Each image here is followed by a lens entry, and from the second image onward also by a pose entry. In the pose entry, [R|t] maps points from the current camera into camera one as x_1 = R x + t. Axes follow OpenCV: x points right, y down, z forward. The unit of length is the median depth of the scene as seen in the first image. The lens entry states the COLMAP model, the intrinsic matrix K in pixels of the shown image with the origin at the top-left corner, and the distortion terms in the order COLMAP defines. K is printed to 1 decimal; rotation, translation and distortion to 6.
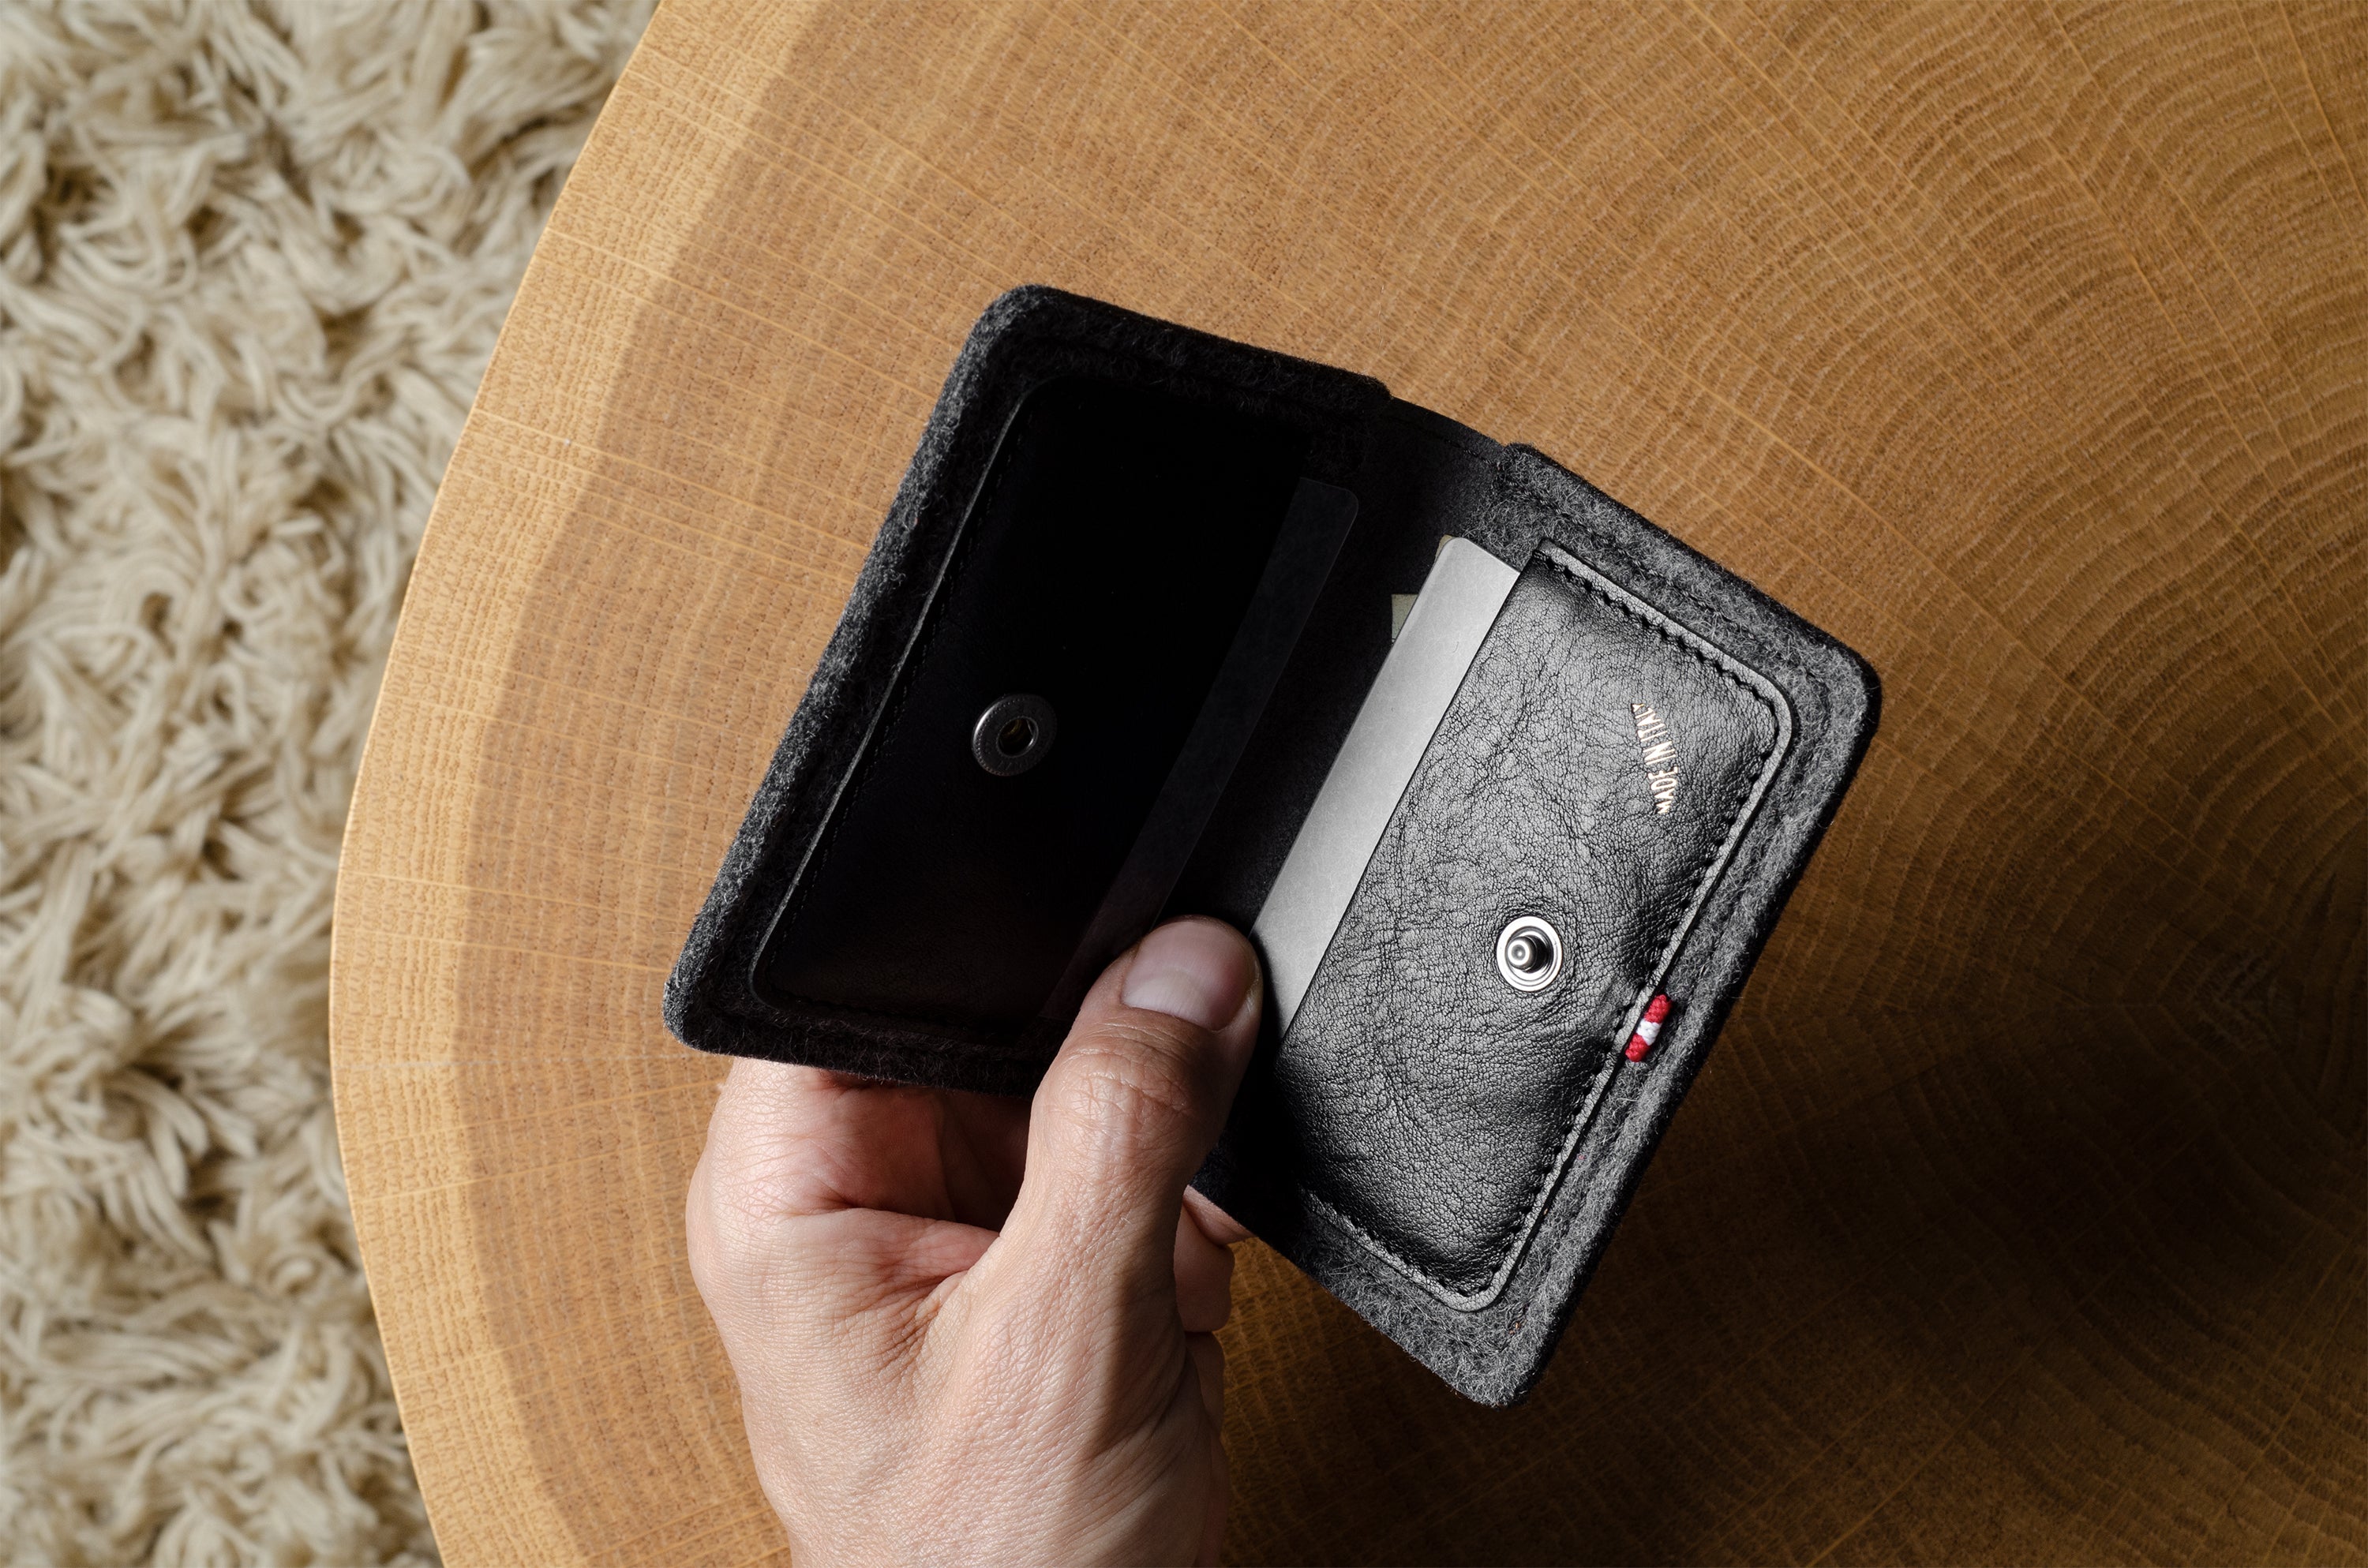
lens RADIAL K [[5559.4, 0, 1185.0], [0, 5559.4, 783.6], [0, 0, 1]] dist [-0.047576, 0.010220]
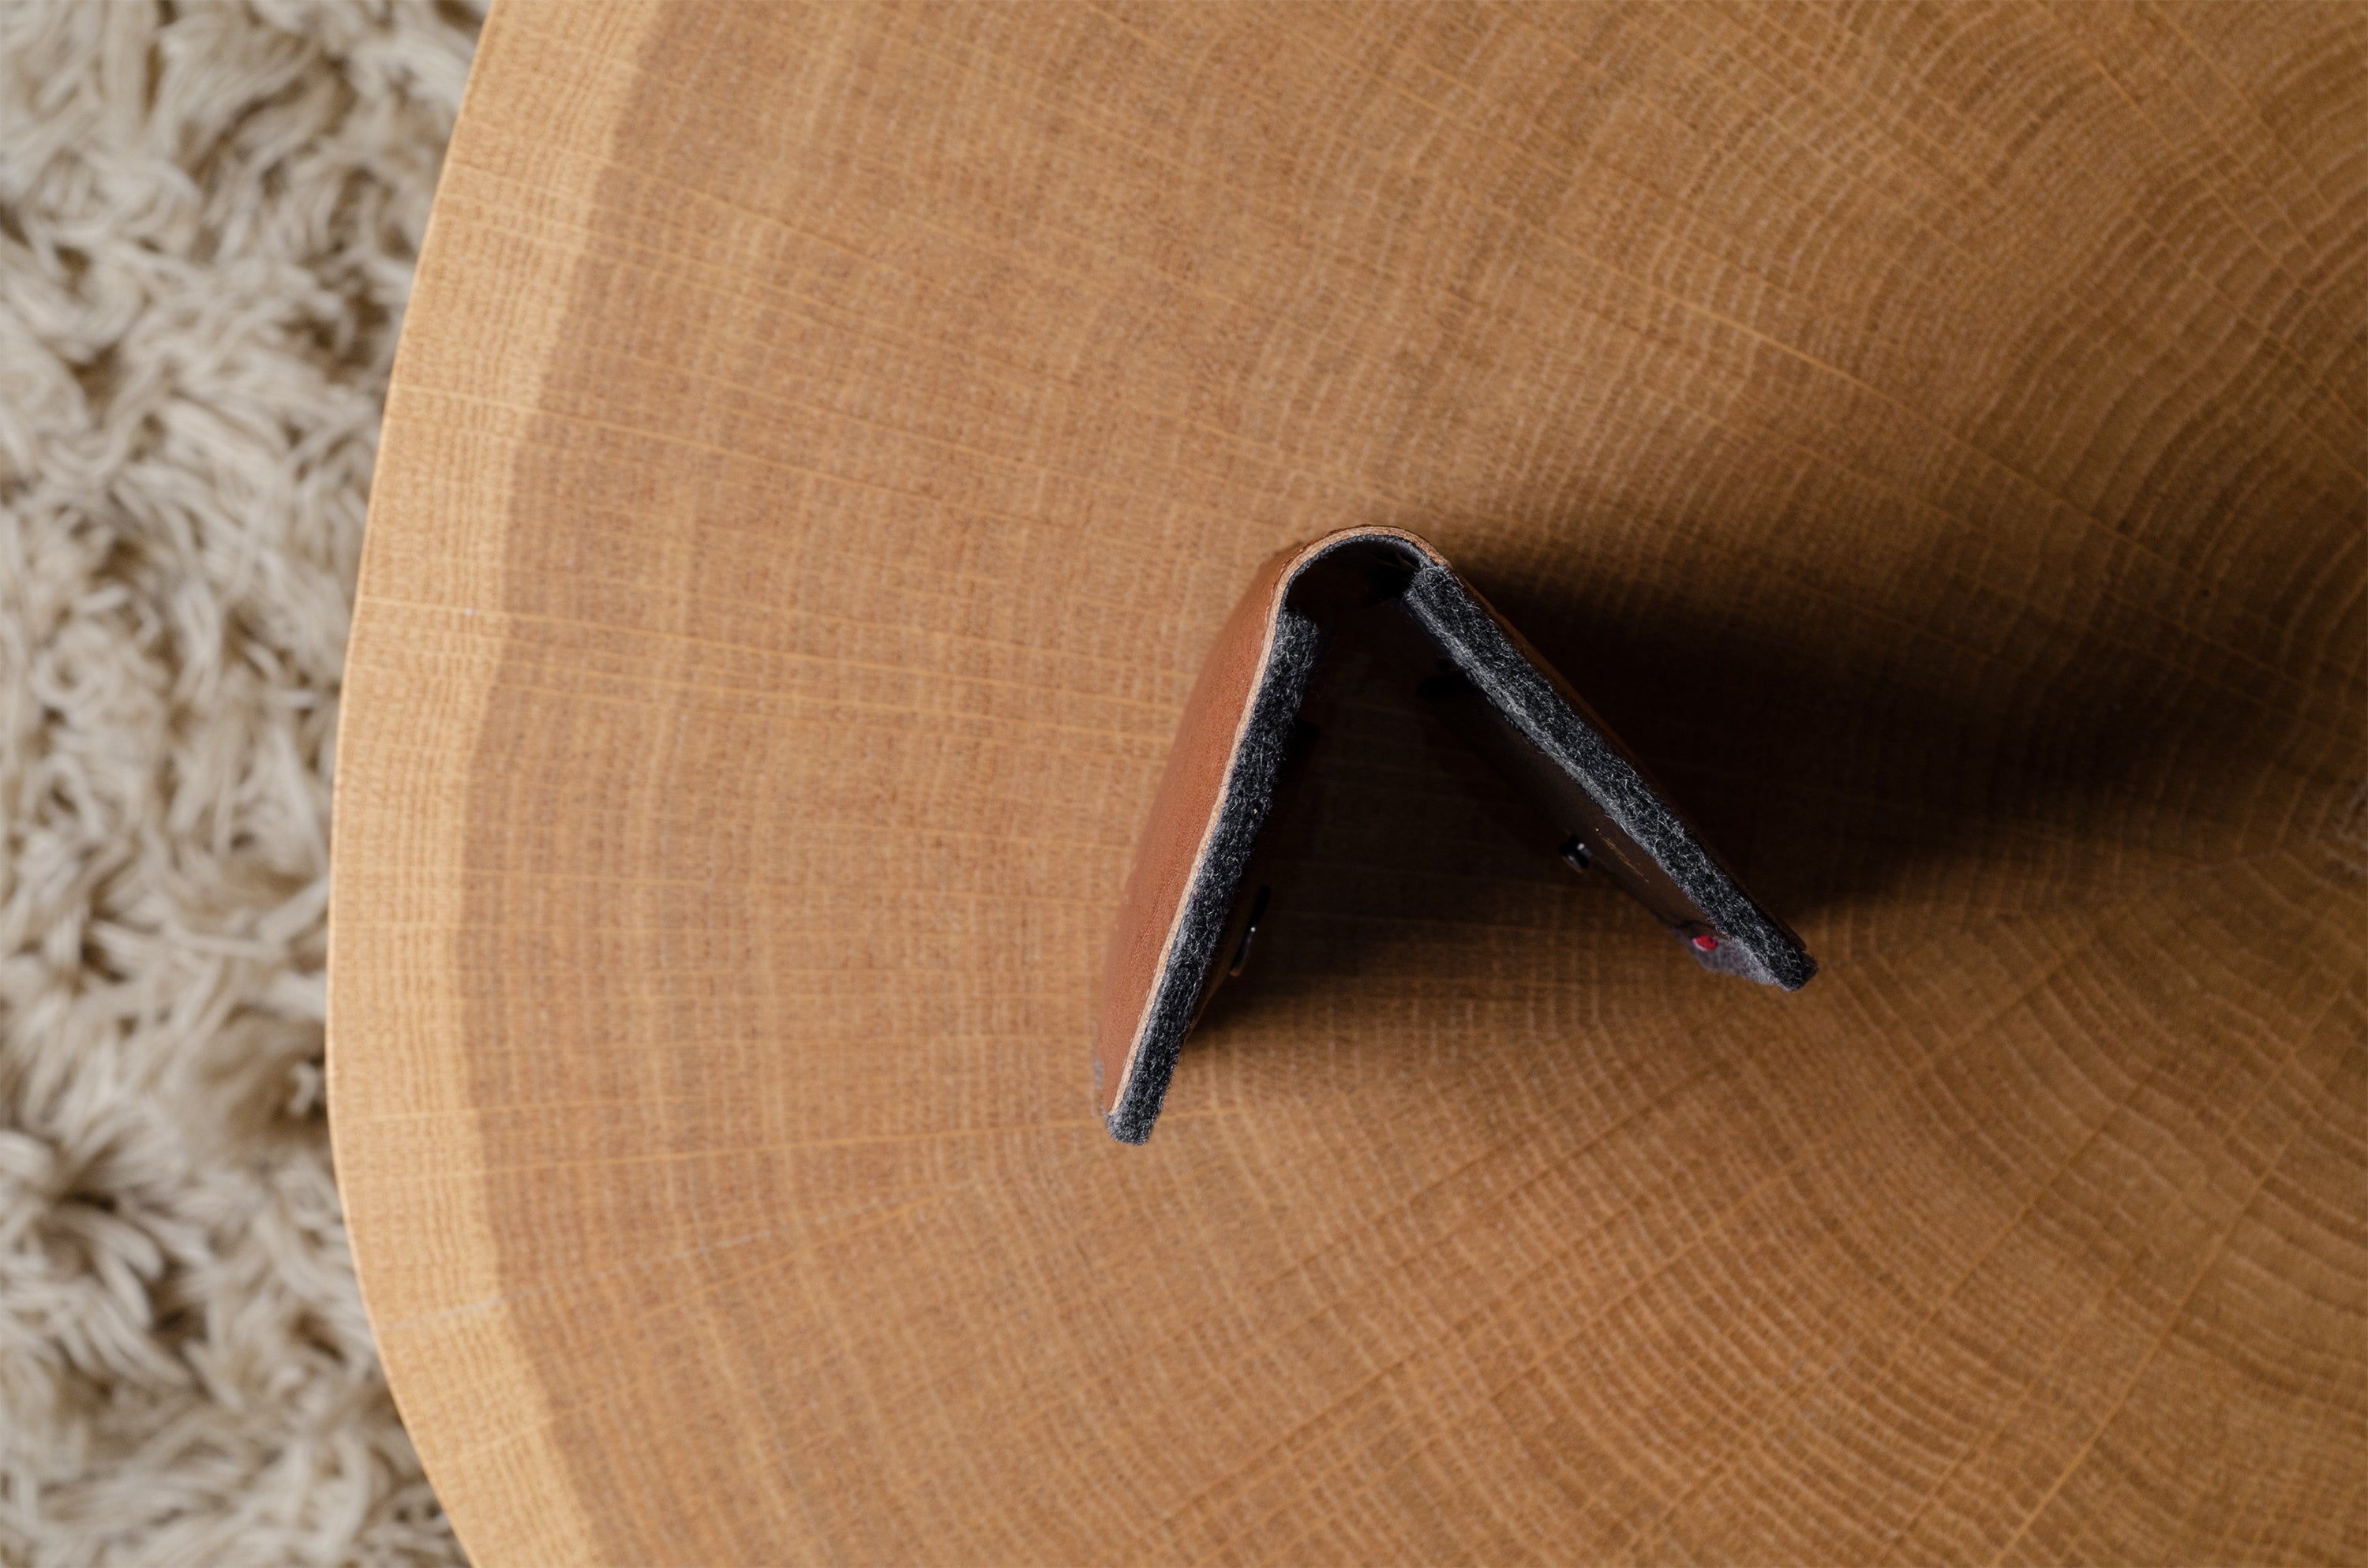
lens RADIAL K [[5559.4, 0, 1185.0], [0, 5559.4, 783.6], [0, 0, 1]] dist [-0.047576, 0.010220]
pose [[0.975441, -0.214398, 0.050483, -0.048867], [0.207369, 0.971162, 0.117654, -0.117429], [-0.074252, -0.104296, 0.991771, 0.084504]]
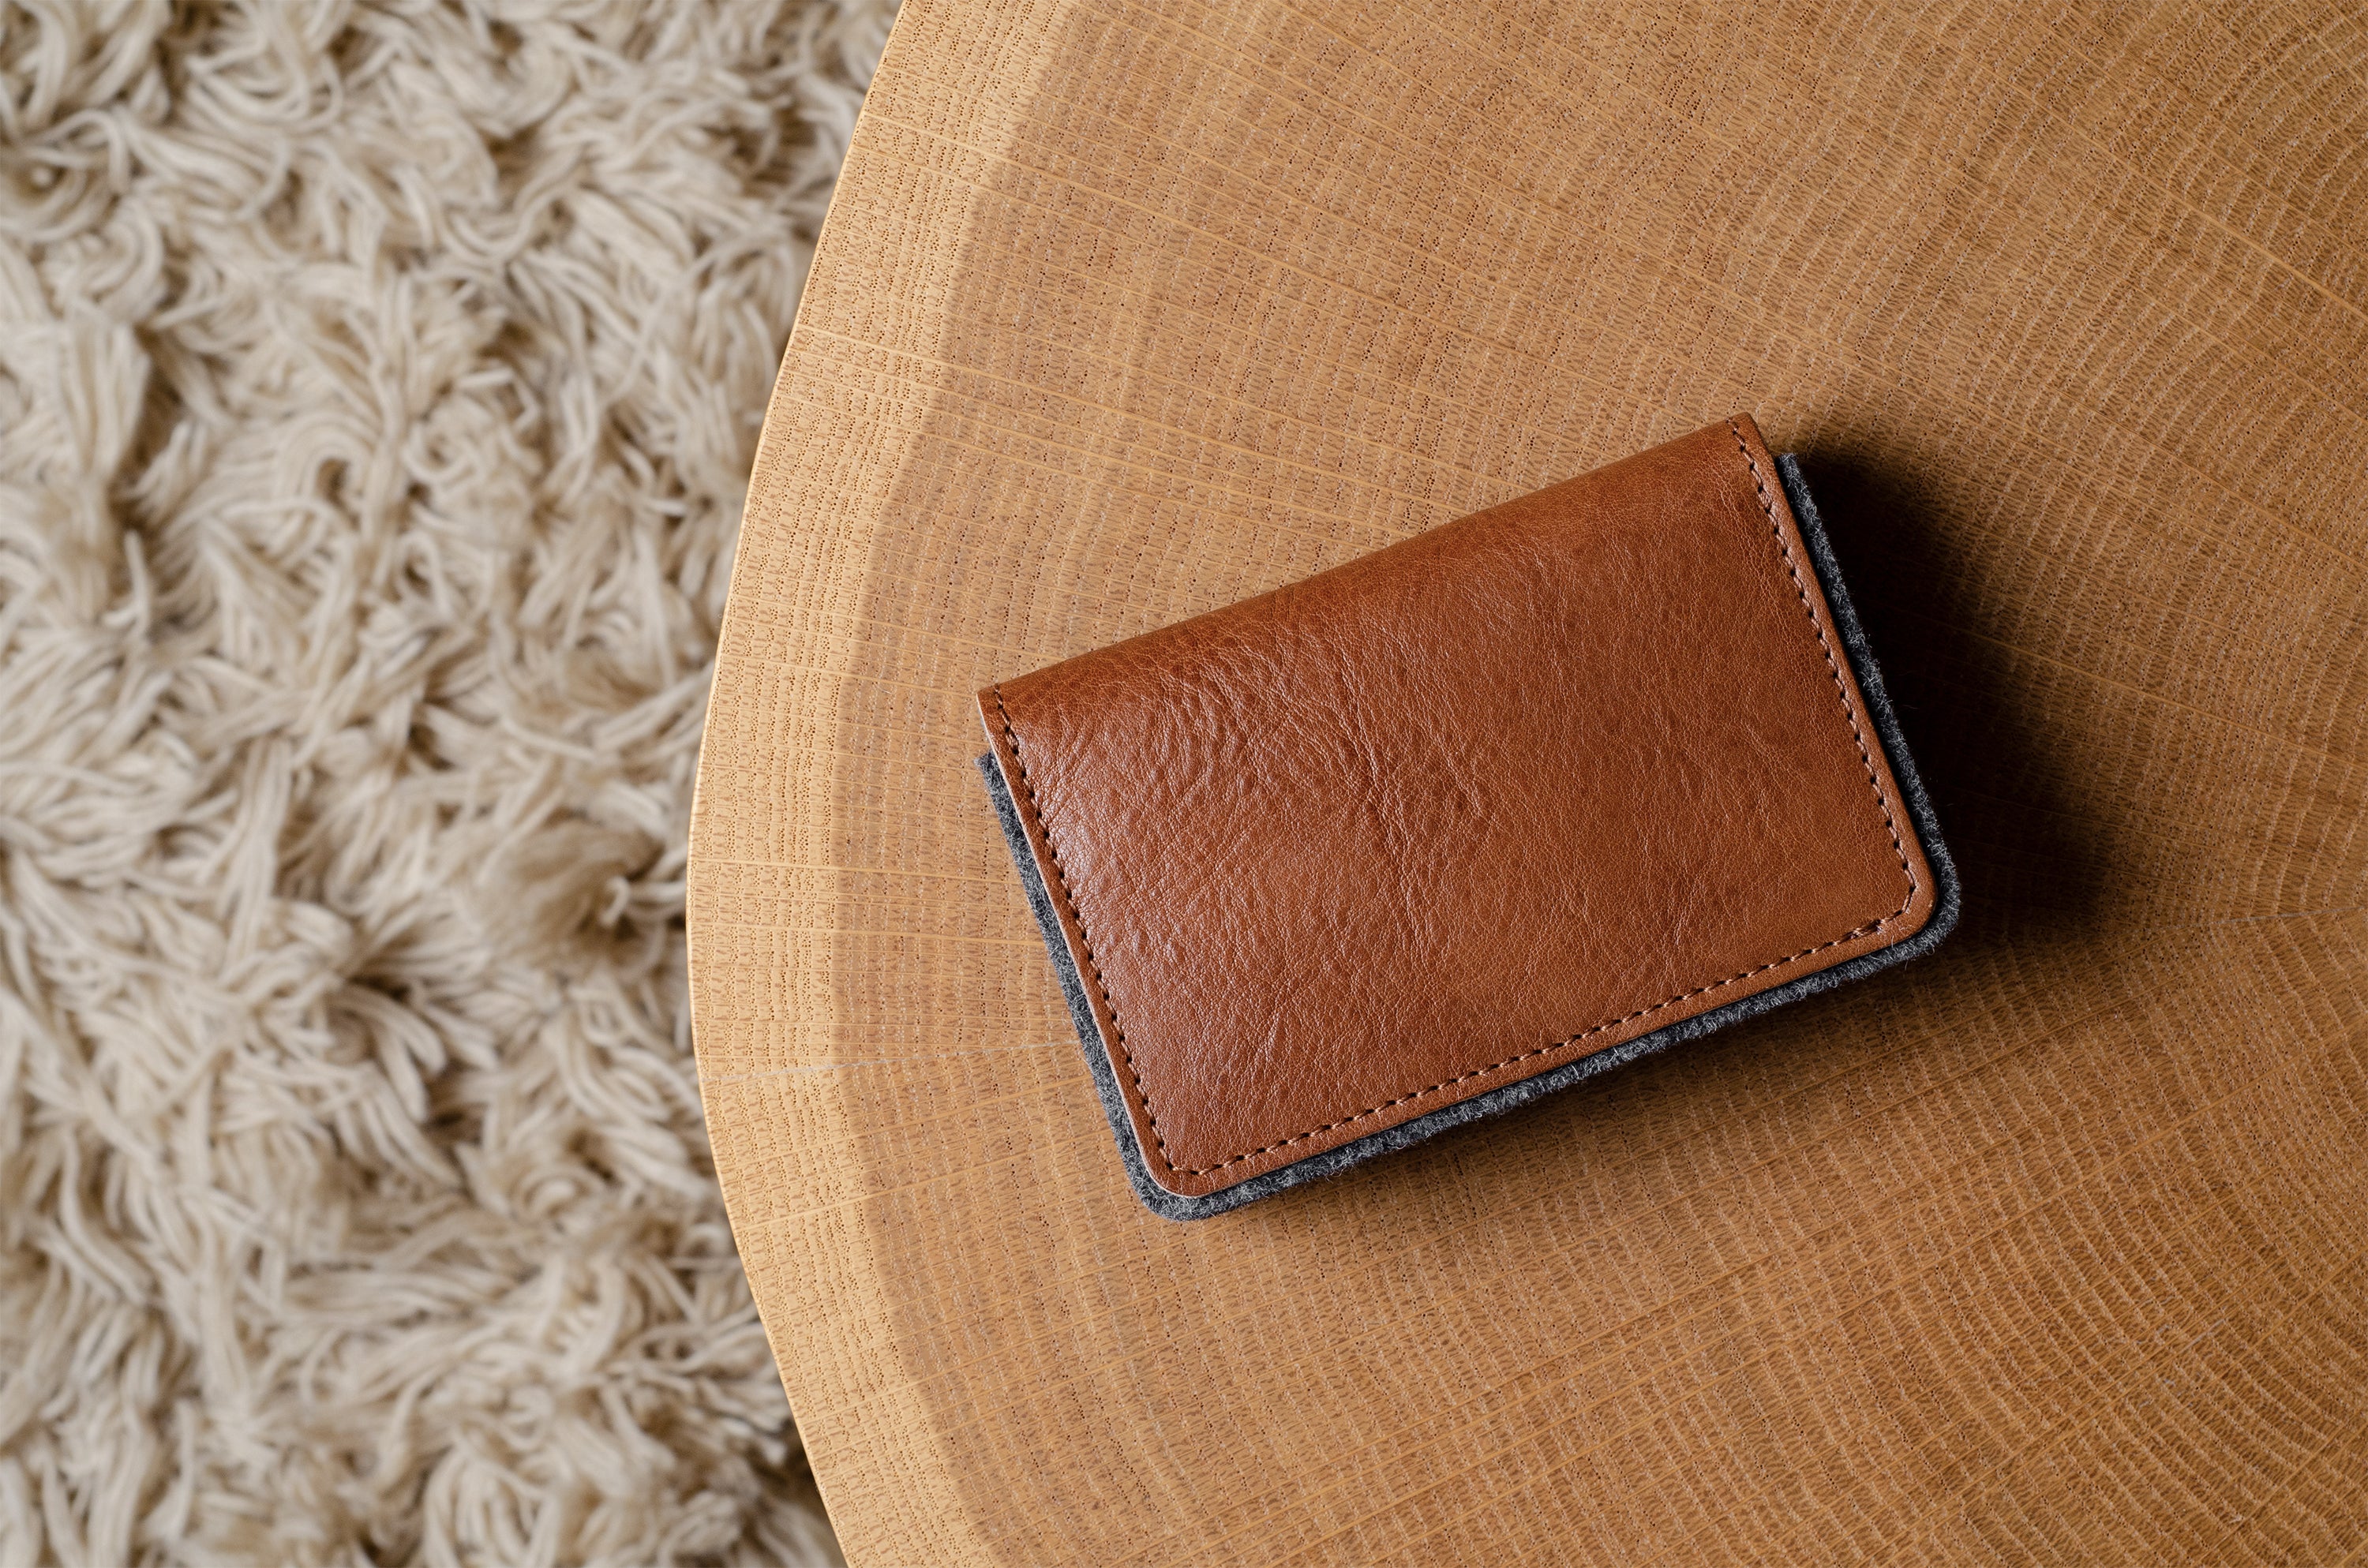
lens RADIAL K [[5549.9, 0, 1190.8], [0, 5549.9, 792.7], [0, 0, 1]] dist [-0.049401, 0.042427]
pose [[0.997231, -0.072544, 0.016348, -0.085937], [0.070867, 0.993710, 0.086712, -0.065880], [-0.022535, -0.085314, 0.996099, 0.116284]]
